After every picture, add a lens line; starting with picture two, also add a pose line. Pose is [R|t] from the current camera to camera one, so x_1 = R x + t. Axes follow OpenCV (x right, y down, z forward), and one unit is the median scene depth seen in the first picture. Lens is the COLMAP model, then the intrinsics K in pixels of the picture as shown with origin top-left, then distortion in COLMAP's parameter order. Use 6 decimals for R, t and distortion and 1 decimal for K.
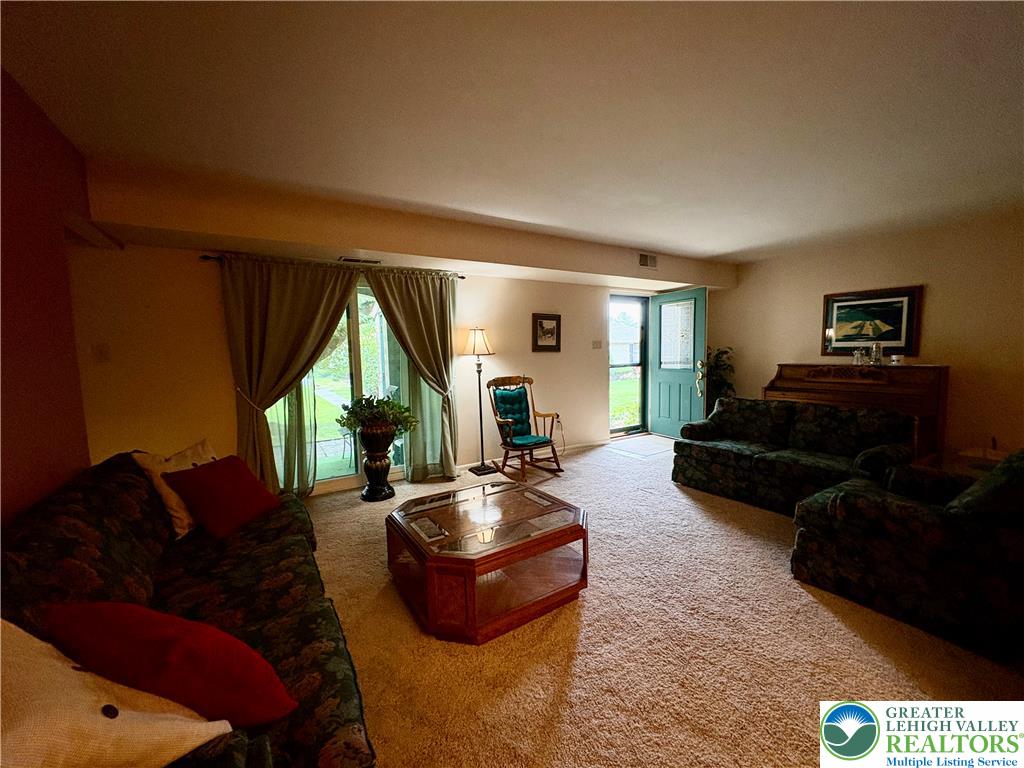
lens RADIAL K [[407.7, 0, 512.1], [0, 407.7, 382.6], [0, 0, 1]] dist [-0.001207, 0.000683]
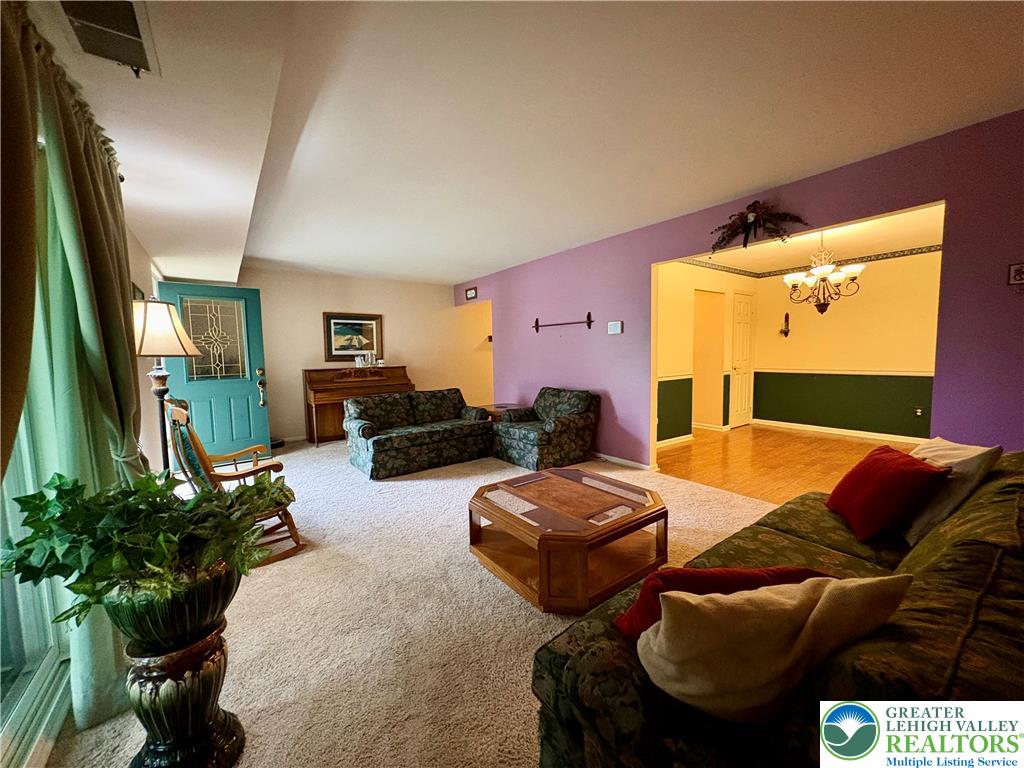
lens RADIAL K [[407.7, 0, 513.3], [0, 407.7, 386.6], [0, 0, 1]] dist [-0.001207, 0.000683]
pose [[-0.082947, -0.064131, 0.994488, -0.574058], [0.097973, 0.992568, 0.072178, -0.028965], [-0.991726, 0.103420, -0.076047, 0.620325]]
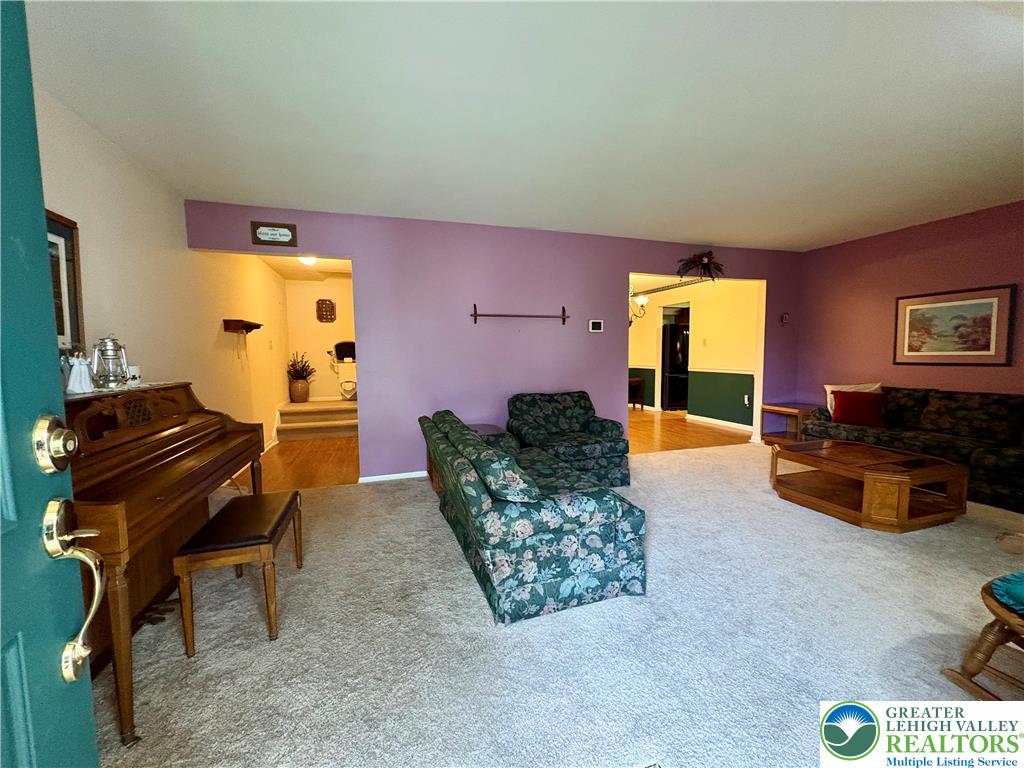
lens RADIAL K [[407.7, 0, 511.8], [0, 407.7, 385.1], [0, 0, 1]] dist [-0.001207, 0.000683]
pose [[-0.973100, 0.012466, 0.230044, 0.378802], [0.047826, 0.987713, 0.148783, -0.090913], [-0.225362, 0.155782, -0.961740, 1.321087]]
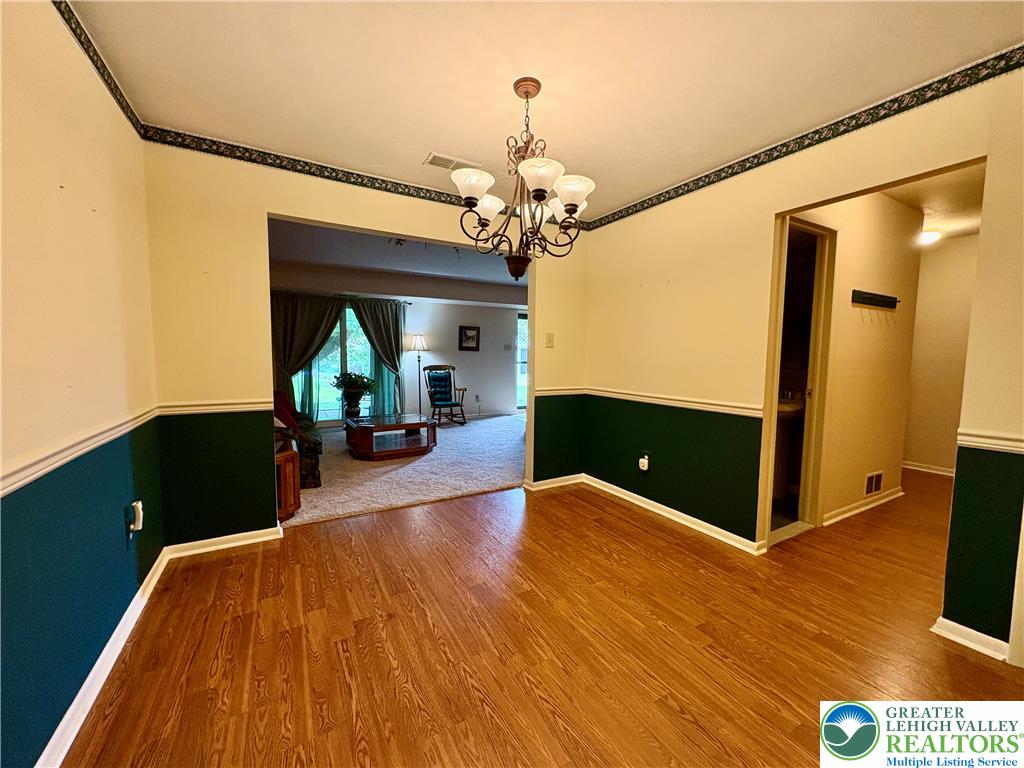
lens RADIAL K [[407.7, 0, 512.9], [0, 407.7, 386.8], [0, 0, 1]] dist [-0.001207, 0.000683]
pose [[0.999315, 0.029551, -0.022258, 0.335741], [-0.029548, 0.999563, 0.000480, 0.064809], [0.022263, 0.000178, 0.999752, -0.633665]]
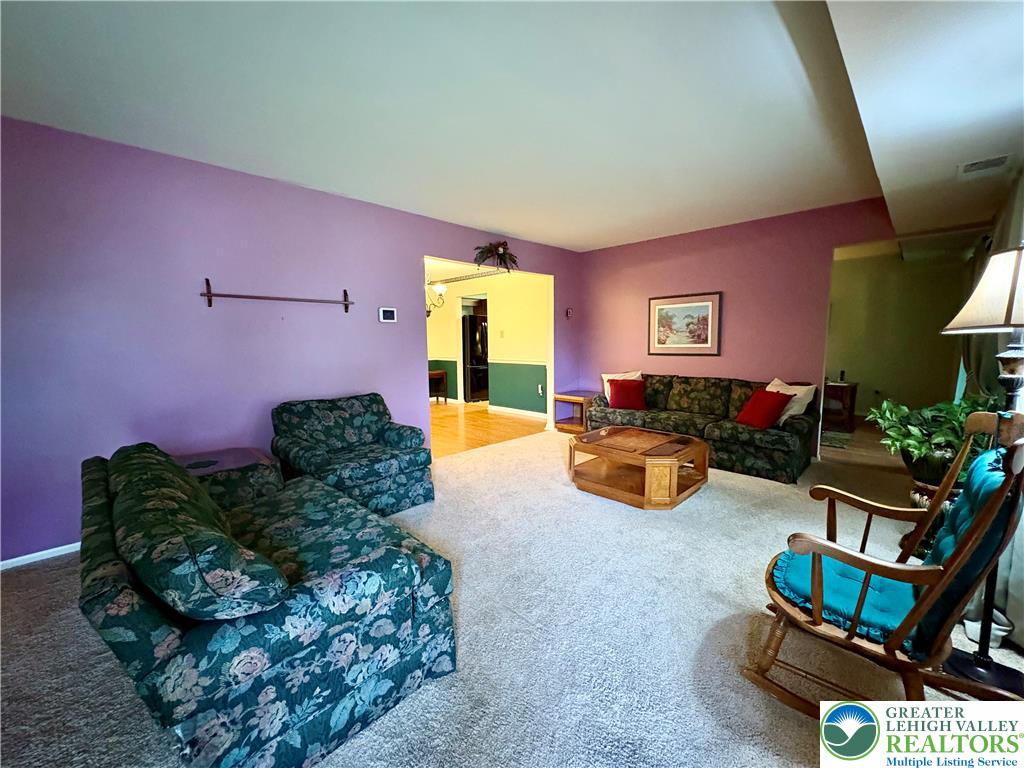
lens RADIAL K [[407.7, 0, 512.1], [0, 407.7, 386.6], [0, 0, 1]] dist [-0.001207, 0.000683]
pose [[-0.970253, 0.057954, -0.235055, 0.363064], [0.012091, 0.981313, 0.192037, -0.089227], [0.241792, 0.183482, -0.952823, 1.187868]]
